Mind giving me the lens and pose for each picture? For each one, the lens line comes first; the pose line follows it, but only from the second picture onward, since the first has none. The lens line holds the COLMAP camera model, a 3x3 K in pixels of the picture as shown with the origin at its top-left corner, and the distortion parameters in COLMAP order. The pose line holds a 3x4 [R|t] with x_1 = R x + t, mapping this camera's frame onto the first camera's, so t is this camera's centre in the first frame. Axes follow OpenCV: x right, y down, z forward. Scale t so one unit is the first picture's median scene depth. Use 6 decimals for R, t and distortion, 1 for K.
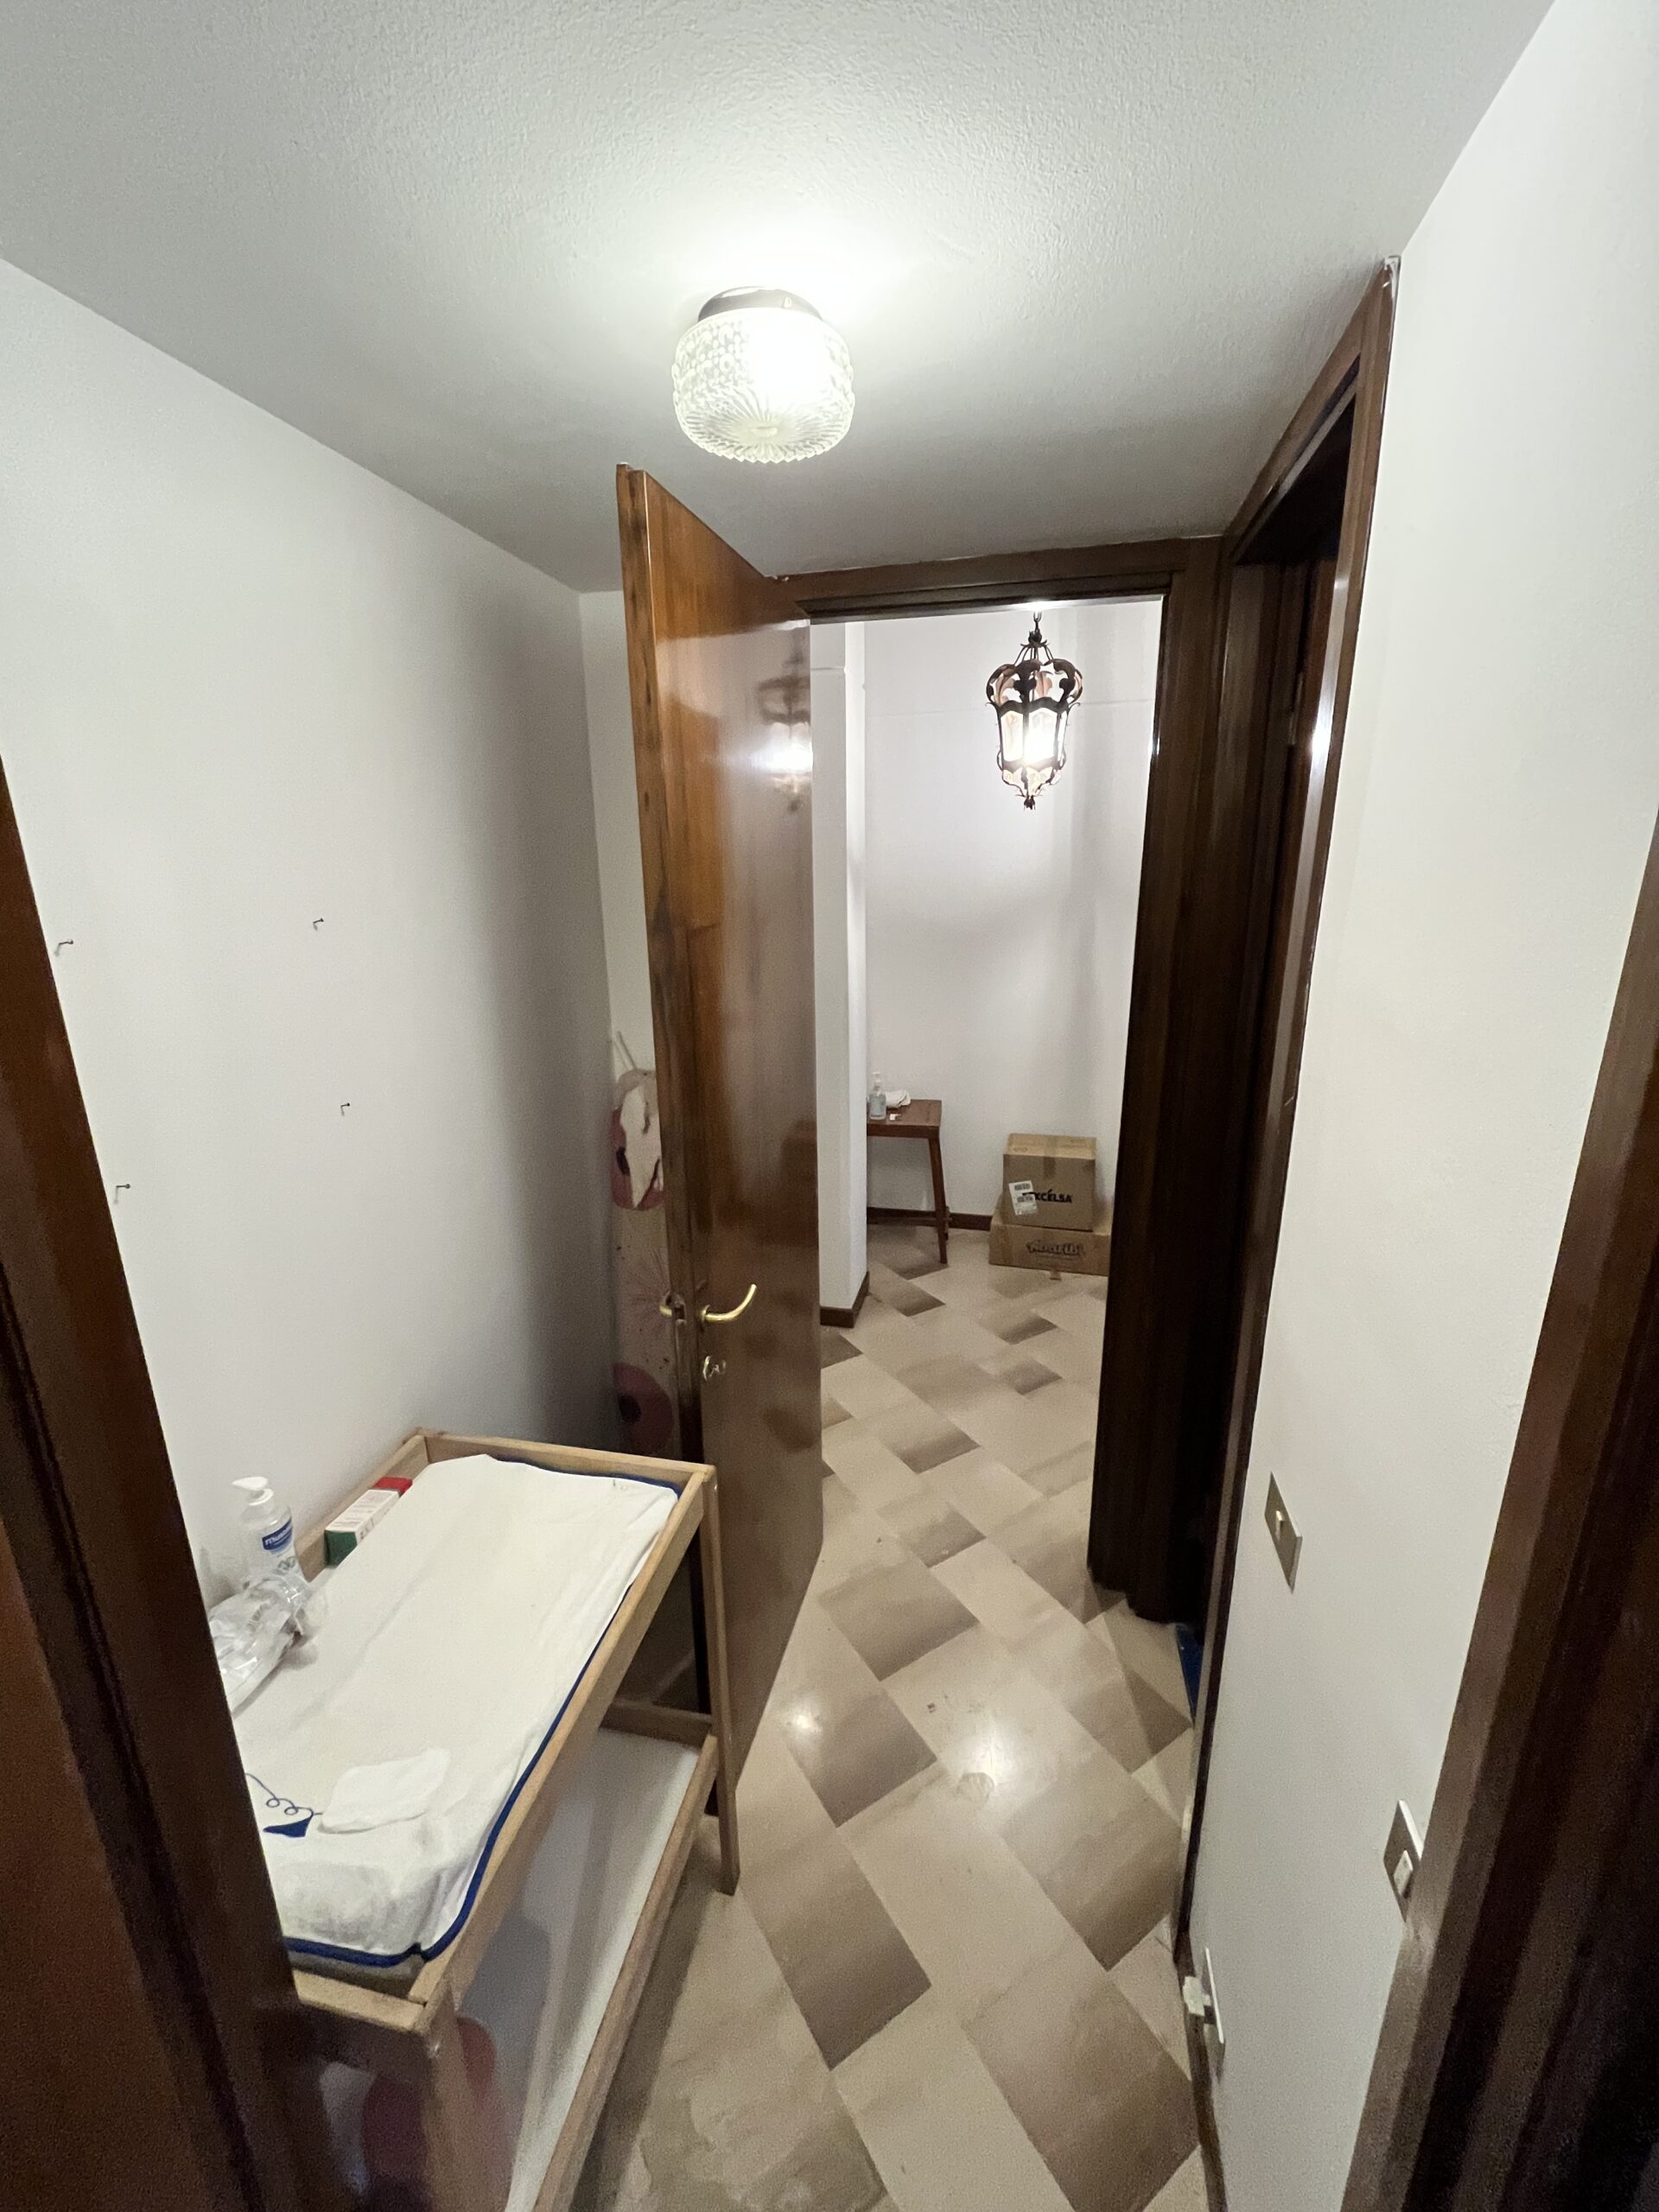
lens RADIAL K [[891.6, 0, 836.8], [0, 891.6, 1109.5], [0, 0, 1]] dist [-0.001880, 0.000270]
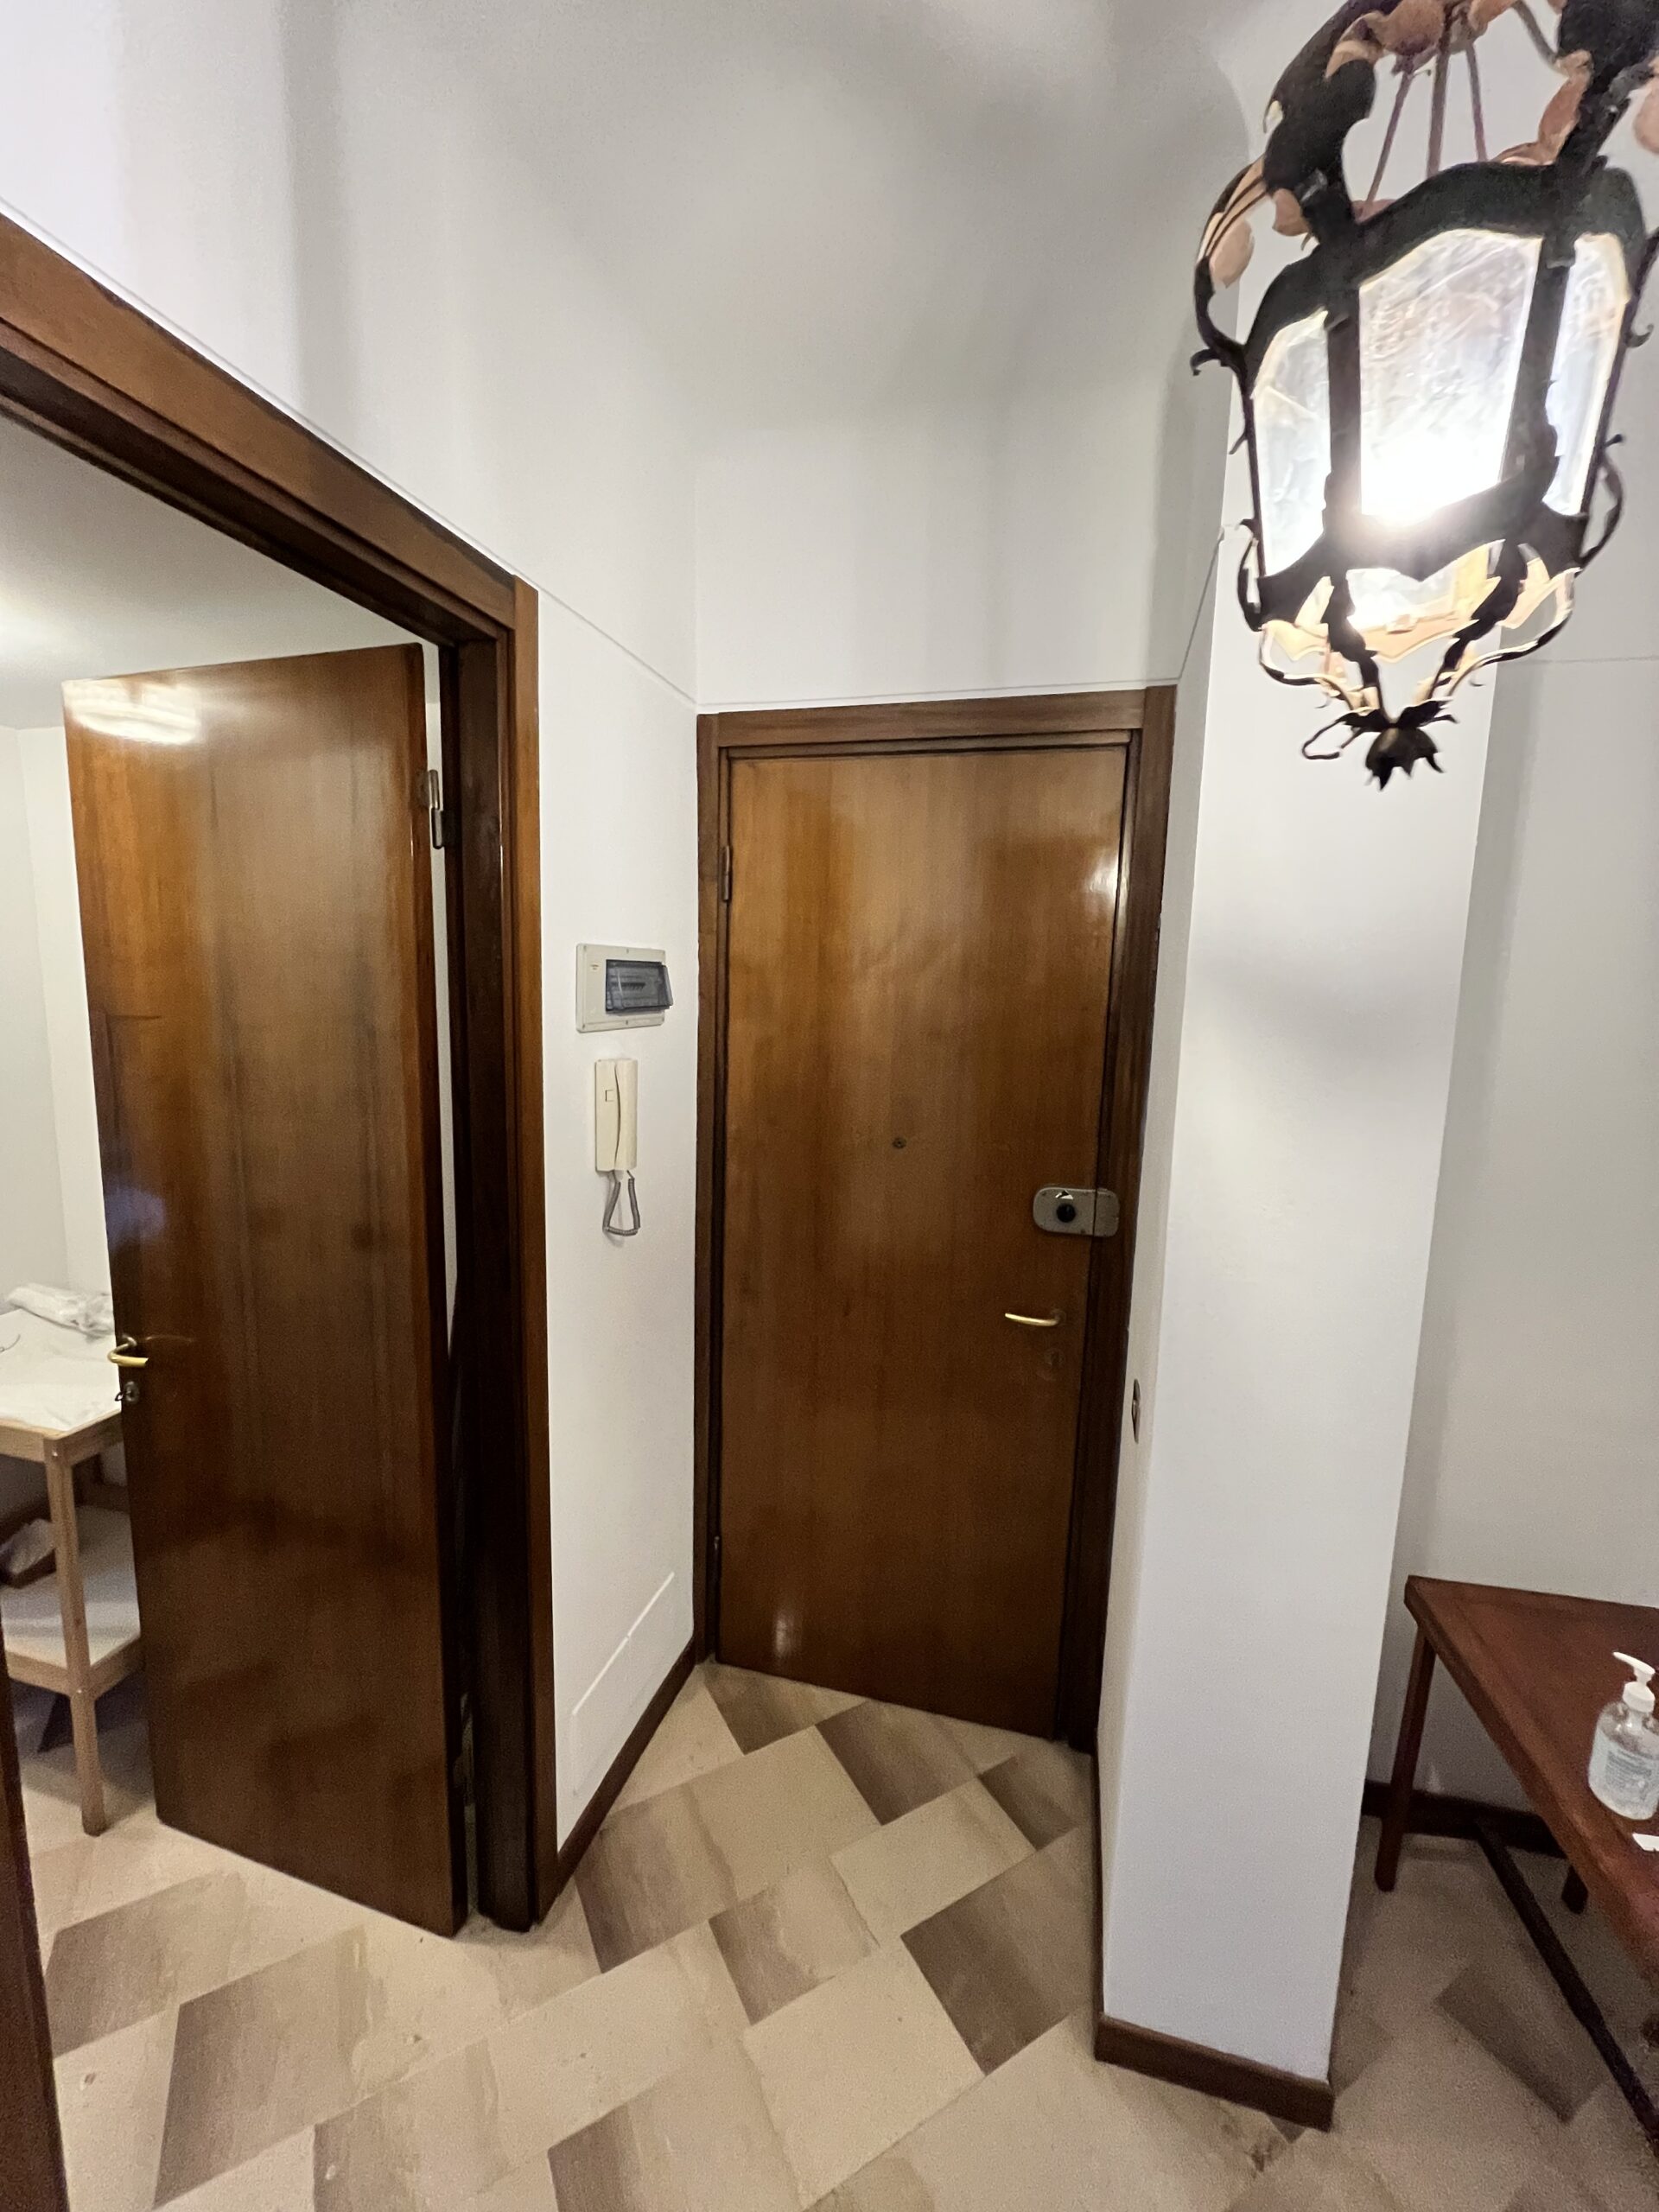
lens RADIAL K [[891.6, 0, 836.8], [0, 891.6, 1109.5], [0, 0, 1]] dist [-0.001880, 0.000270]
pose [[-0.053557, 0.145960, -0.987840, 0.558682], [-0.289358, 0.944547, 0.155251, -0.313058], [0.955721, 0.294154, -0.008352, 1.111825]]
